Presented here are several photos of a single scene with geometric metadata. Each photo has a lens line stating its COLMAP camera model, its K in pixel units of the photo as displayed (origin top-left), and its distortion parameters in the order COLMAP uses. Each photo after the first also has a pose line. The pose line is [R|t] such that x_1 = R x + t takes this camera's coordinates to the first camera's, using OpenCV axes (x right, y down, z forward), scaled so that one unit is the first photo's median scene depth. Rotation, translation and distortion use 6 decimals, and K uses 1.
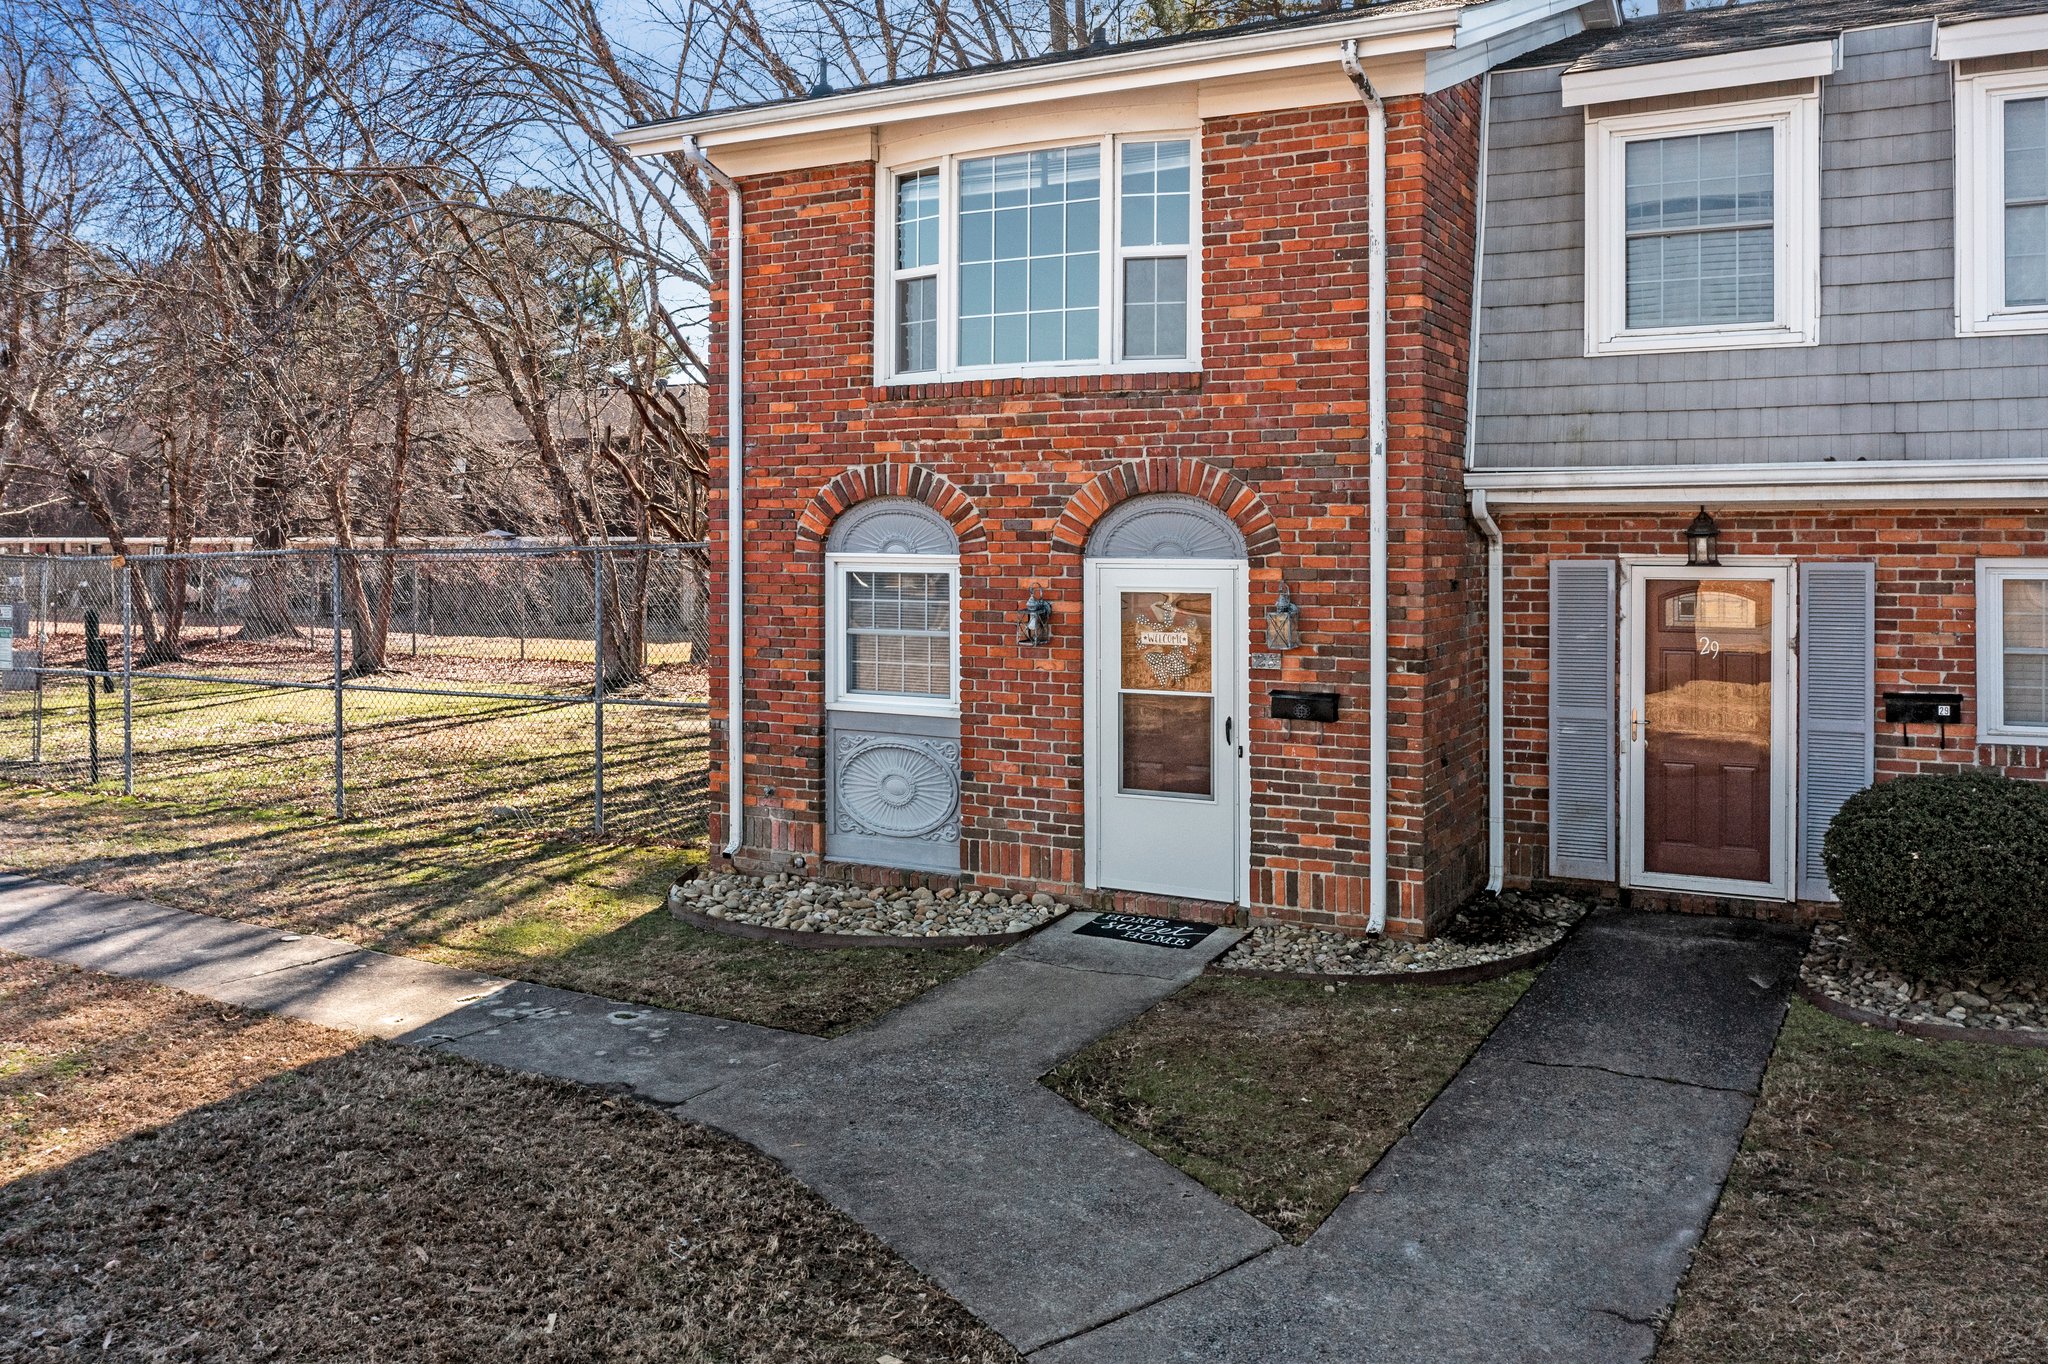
lens RADIAL K [[1657.6, 0, 1028.7], [0, 1657.6, 550.8], [0, 0, 1]] dist [-0.013452, -0.001720]
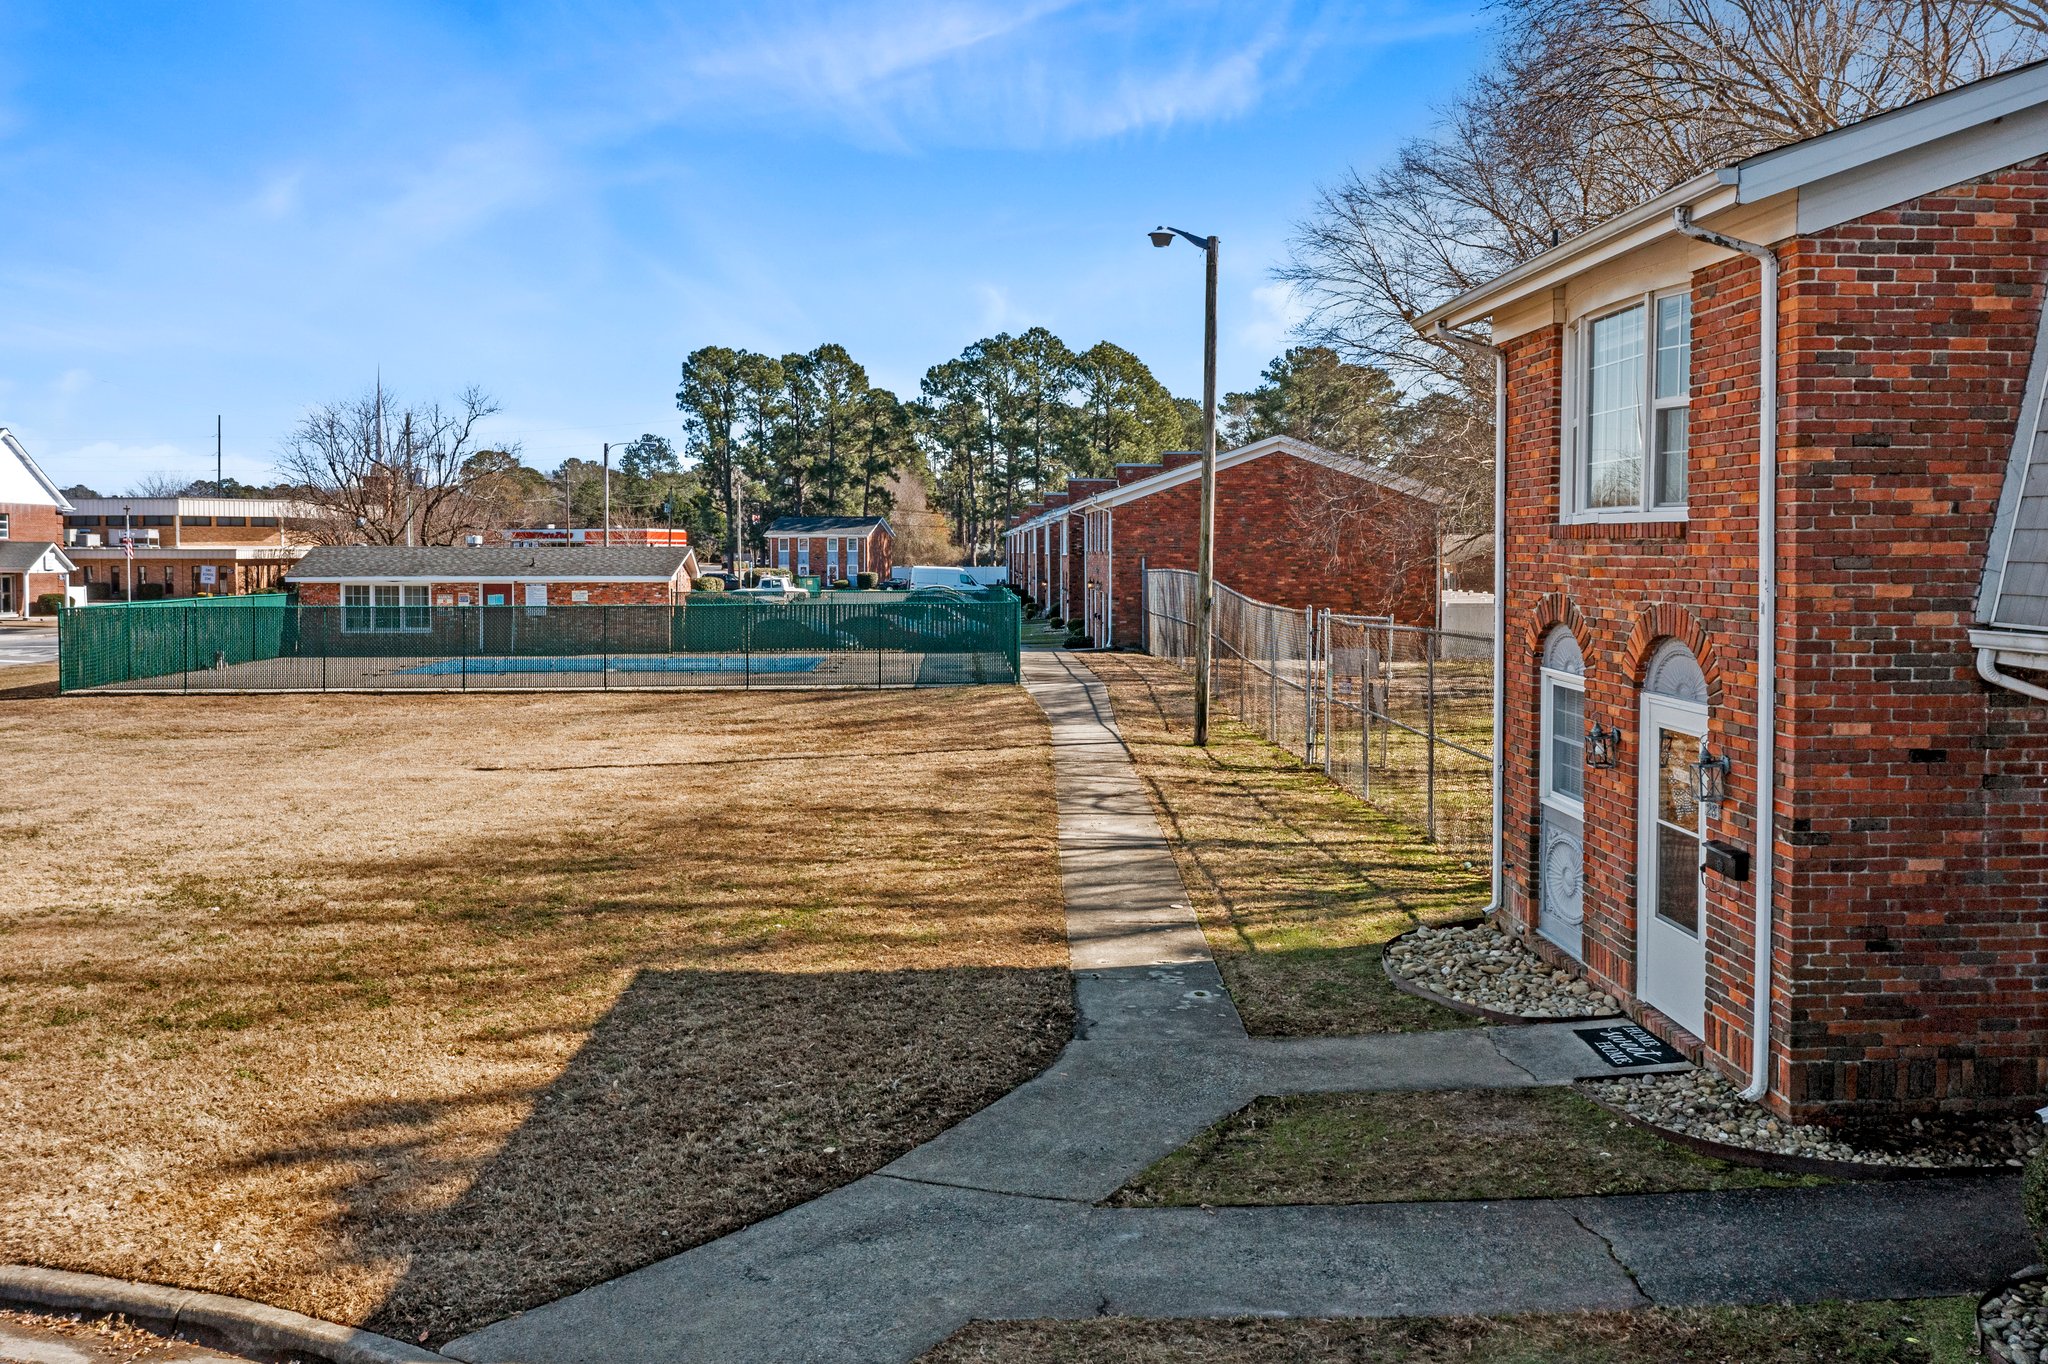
lens RADIAL K [[1631.9, 0, 1022.3], [0, 1631.9, 632.4], [0, 0, 1]] dist [-0.013854, -0.012891]
pose [[0.499830, 0.043054, -0.865053, 0.767903], [-0.004020, 0.998868, 0.047391, -0.085060], [0.866114, -0.020210, 0.499437, 0.140951]]
